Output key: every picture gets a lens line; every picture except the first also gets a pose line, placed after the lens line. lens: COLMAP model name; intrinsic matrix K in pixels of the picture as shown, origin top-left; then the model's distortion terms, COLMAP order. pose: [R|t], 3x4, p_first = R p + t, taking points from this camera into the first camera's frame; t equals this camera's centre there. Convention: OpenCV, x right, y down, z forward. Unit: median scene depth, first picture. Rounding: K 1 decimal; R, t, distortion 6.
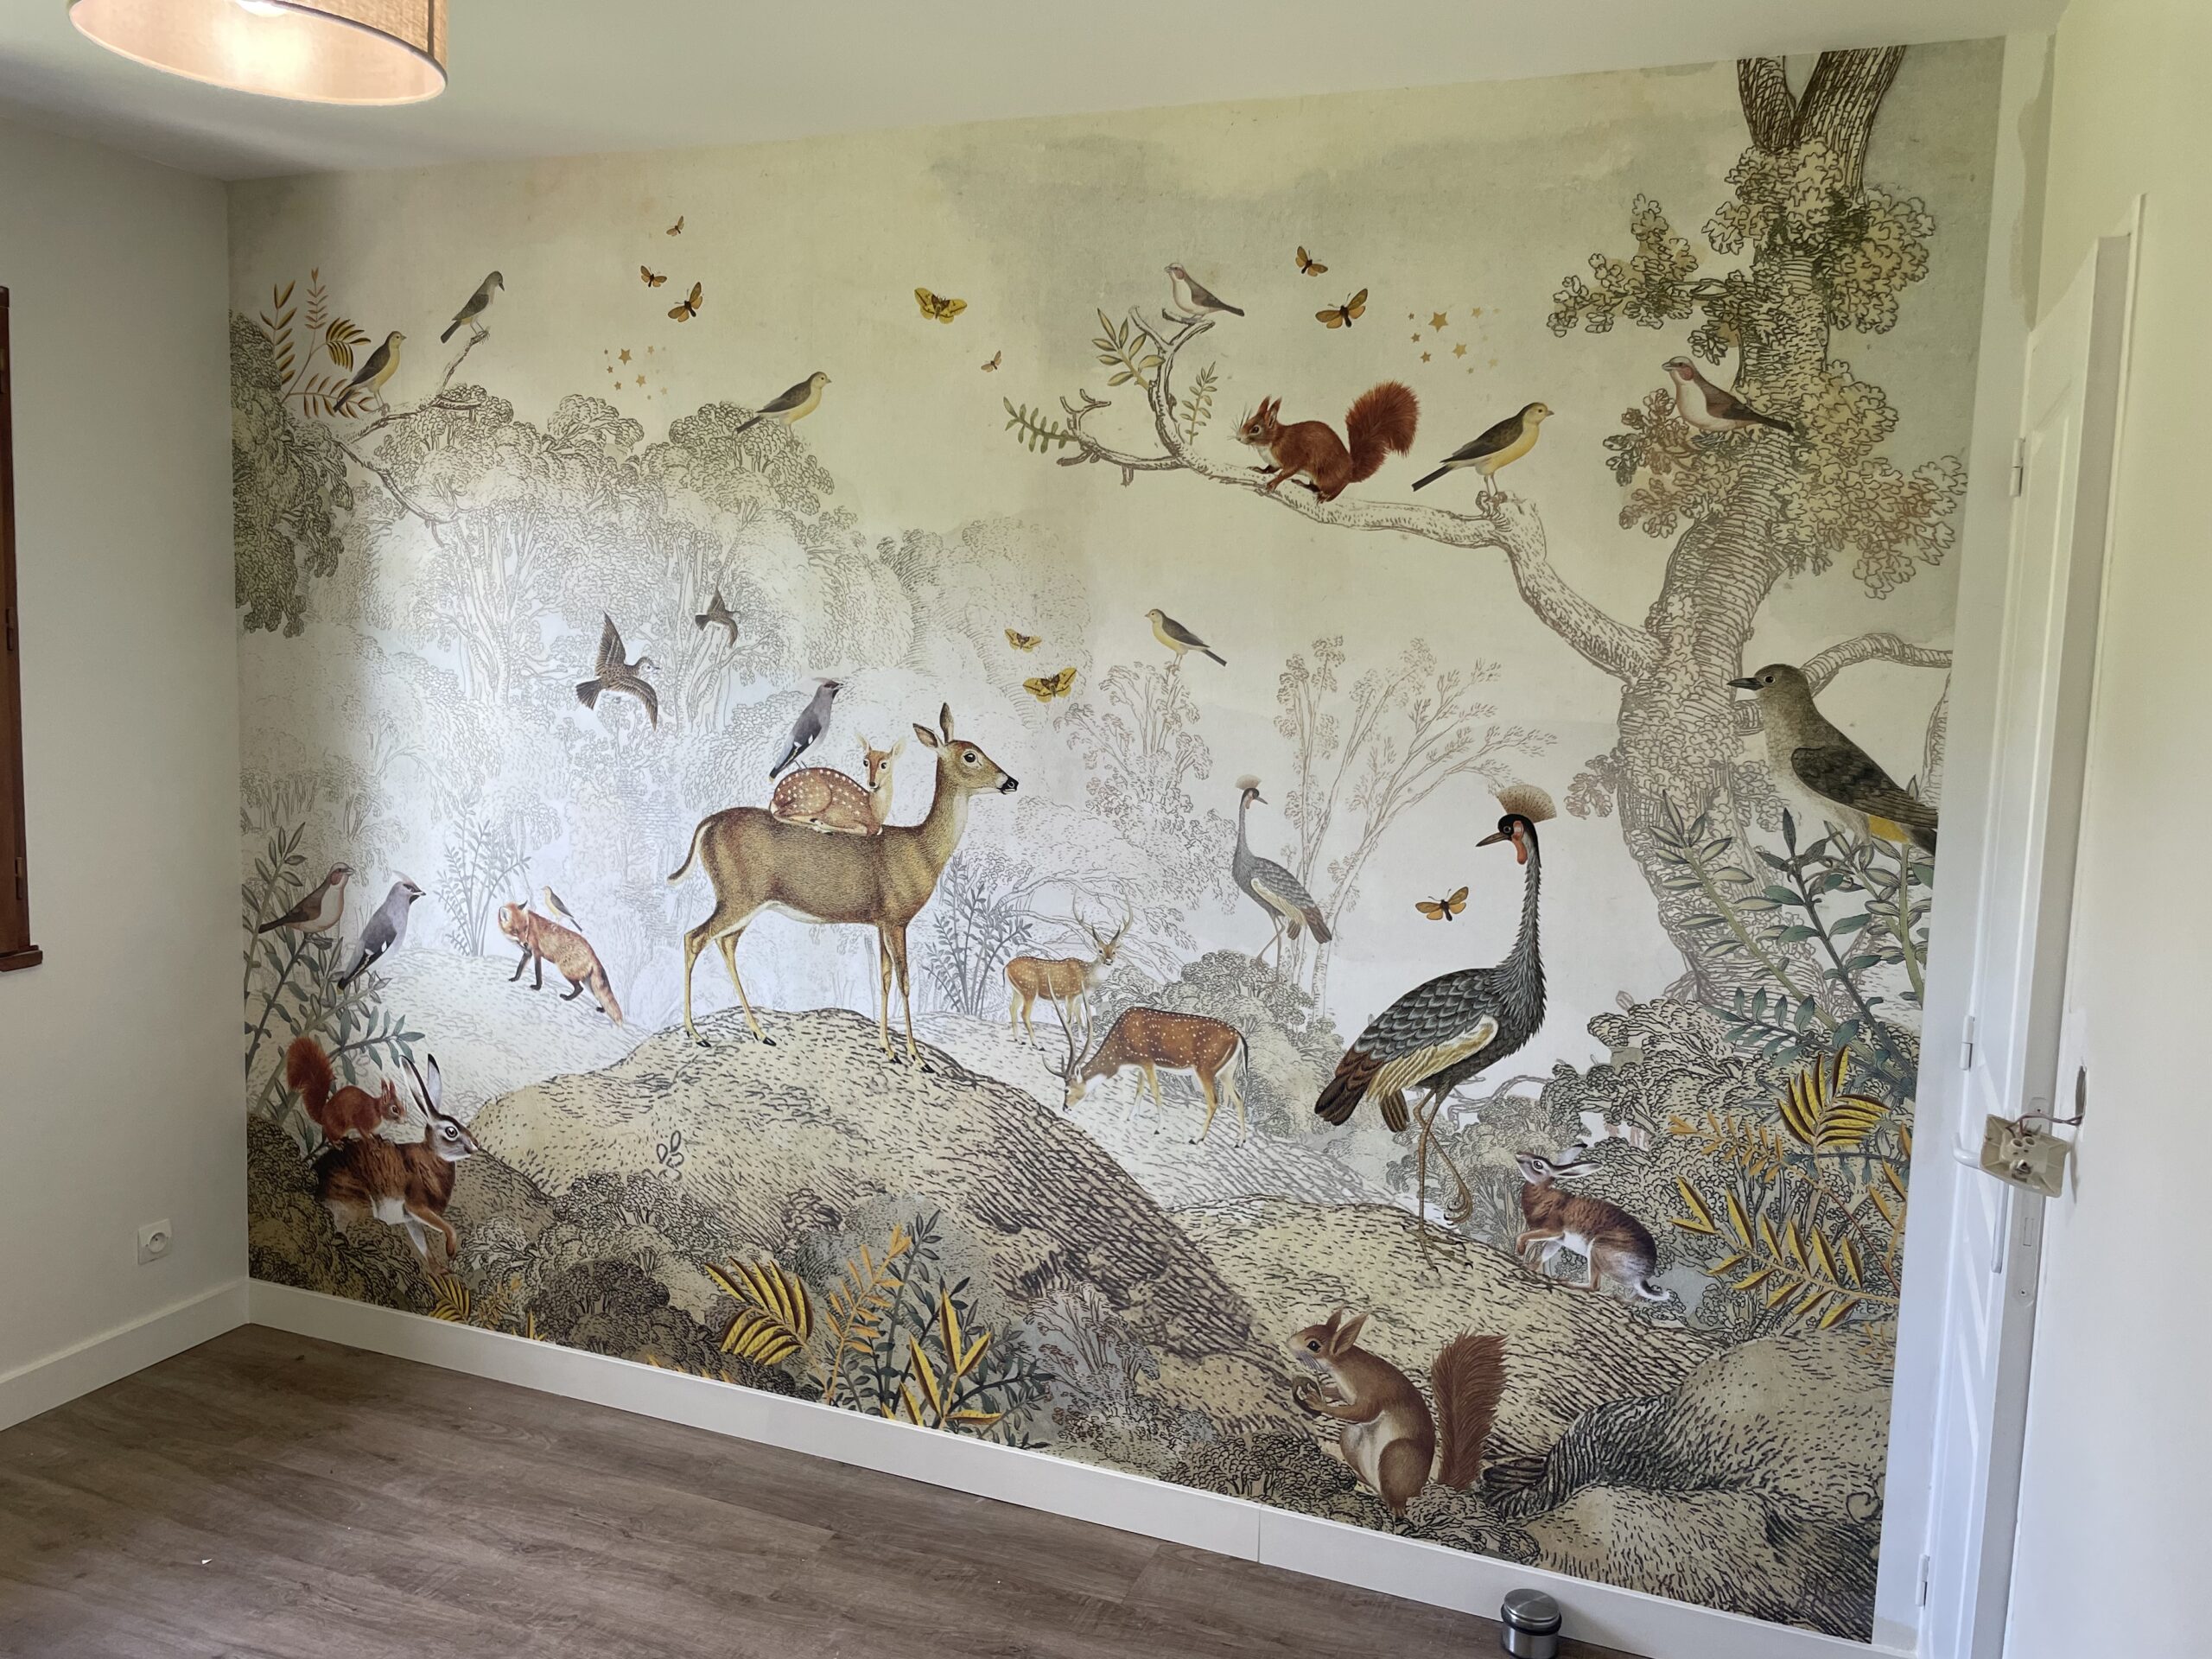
lens RADIAL K [[1682.5, 0, 1111.6], [0, 1682.5, 800.9], [0, 0, 1]] dist [0.124091, -0.223300]
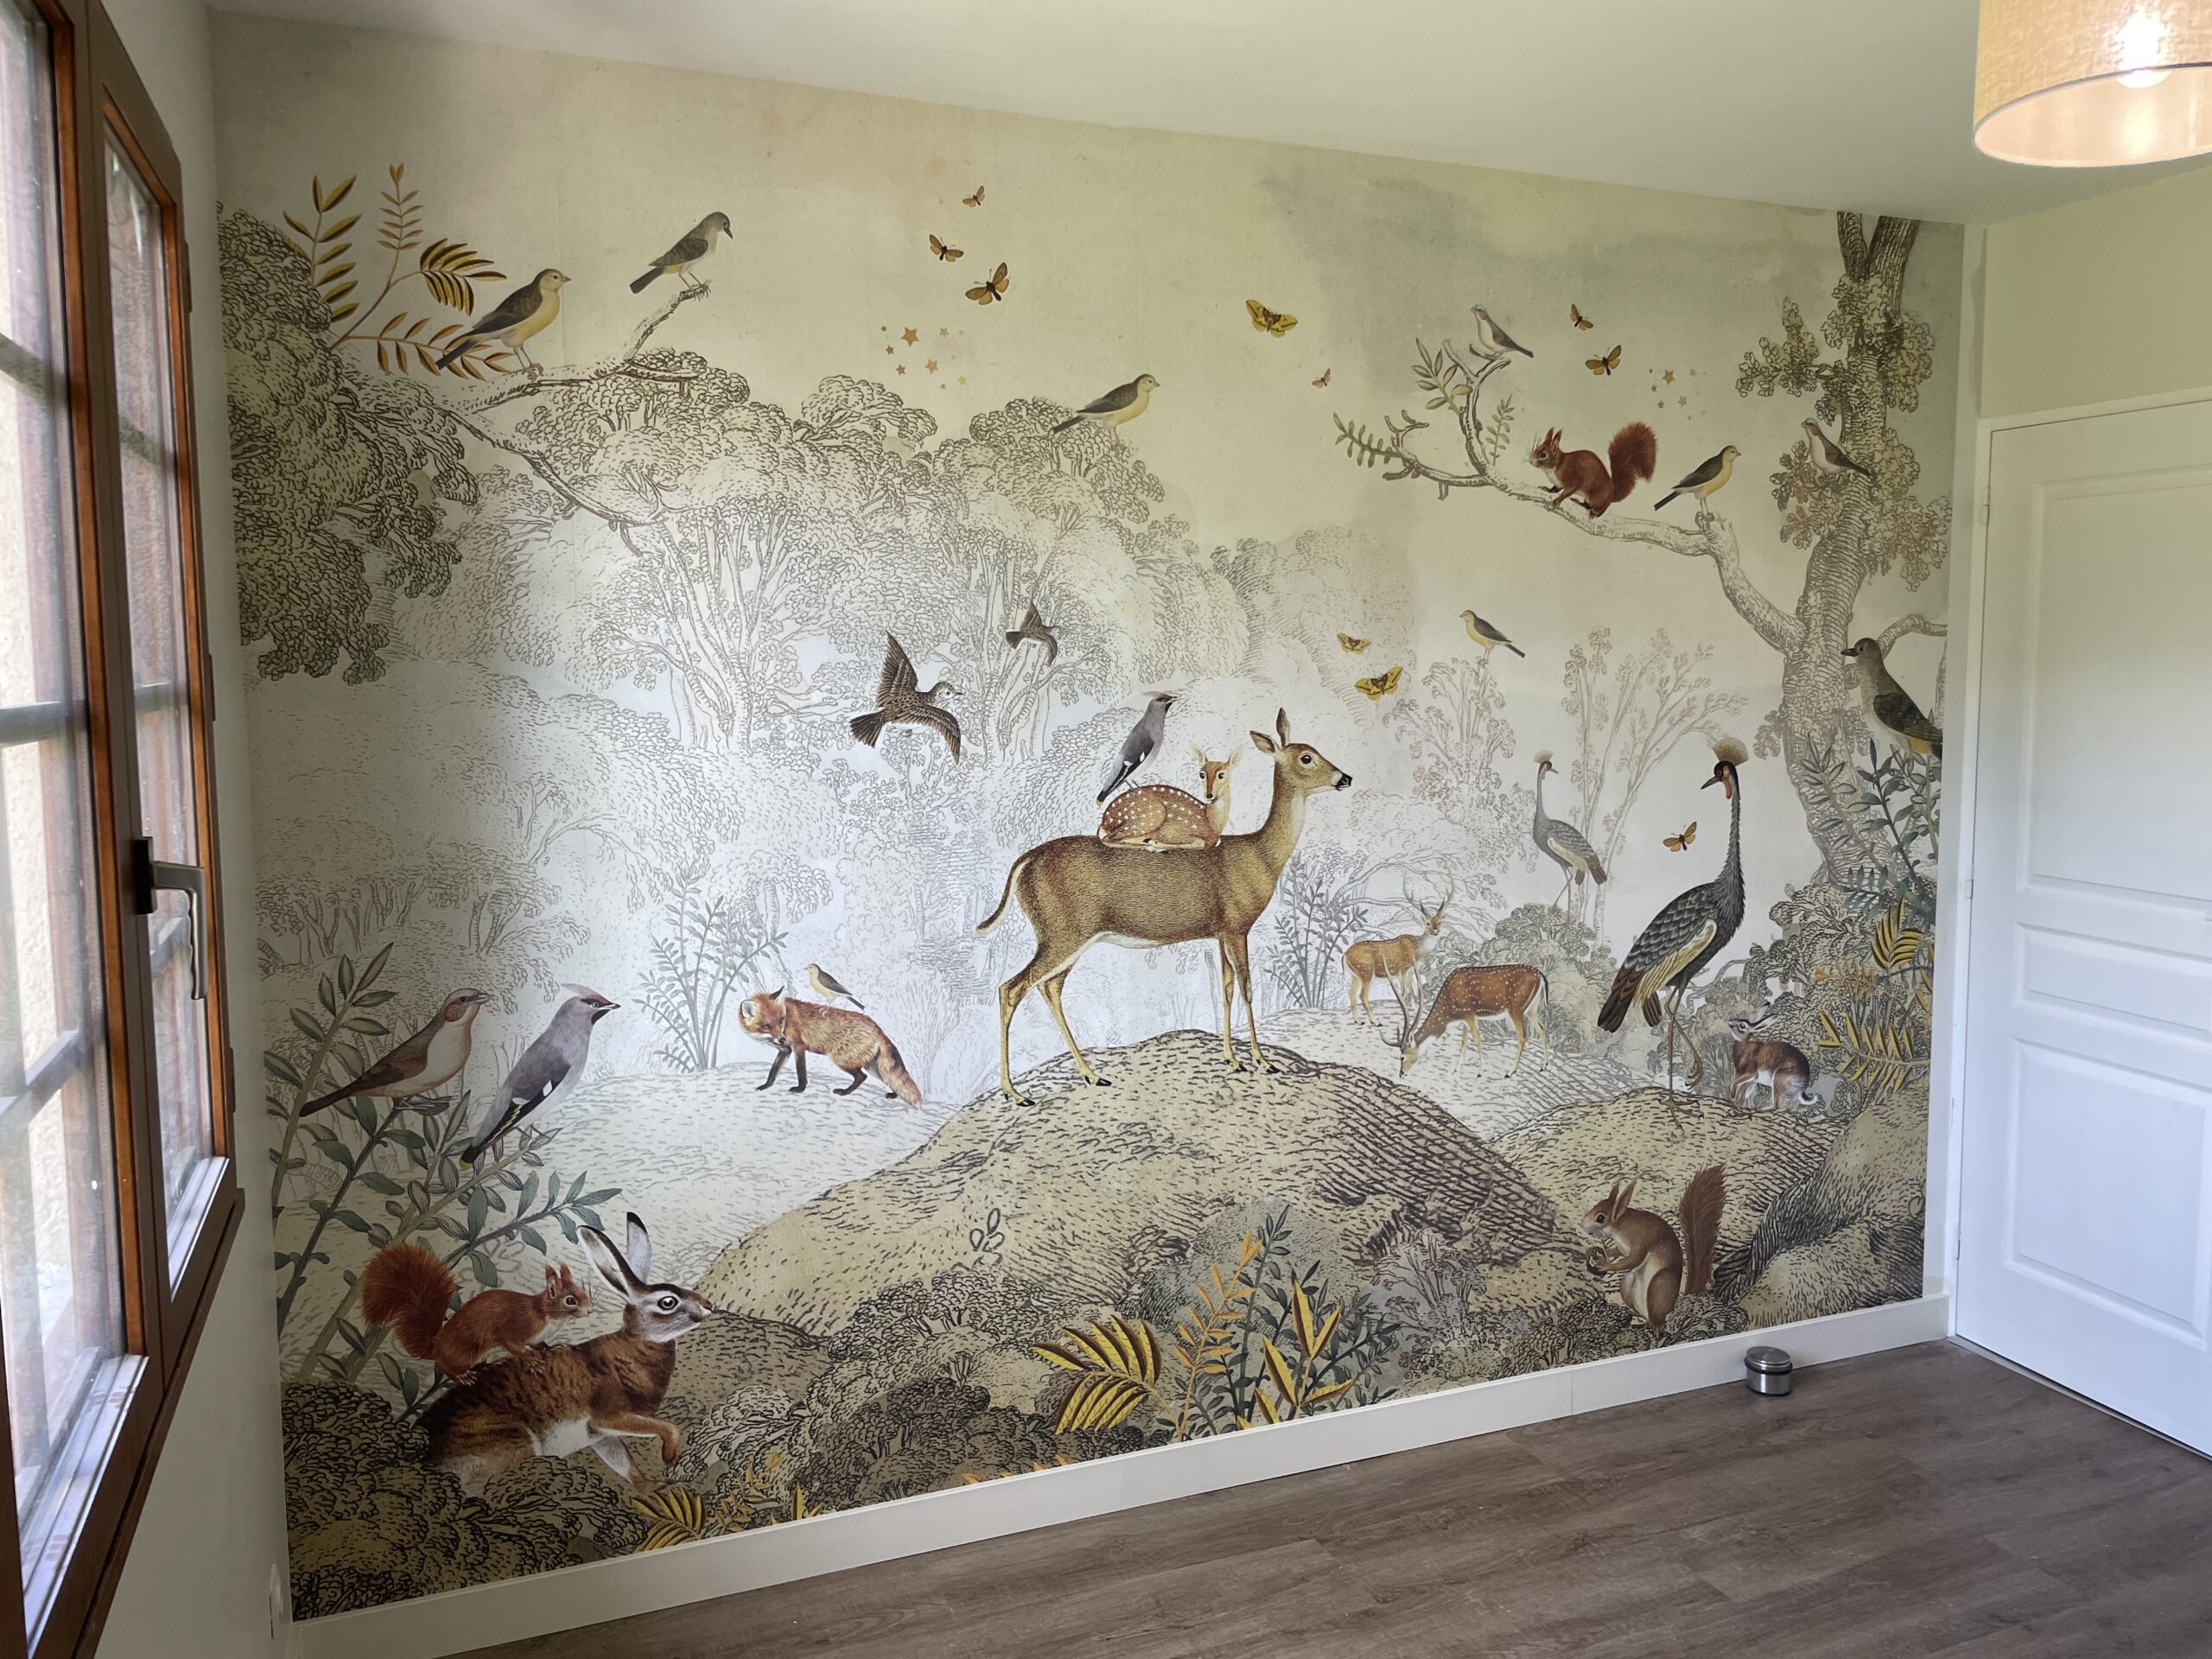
lens RADIAL K [[1682.5, 0, 1111.6], [0, 1682.5, 800.9], [0, 0, 1]] dist [0.124091, -0.223300]
pose [[0.719227, -0.098547, 0.687751, -0.851235], [0.100293, 0.994248, 0.037582, -0.049230], [-0.687498, 0.041947, 0.724973, 0.321117]]
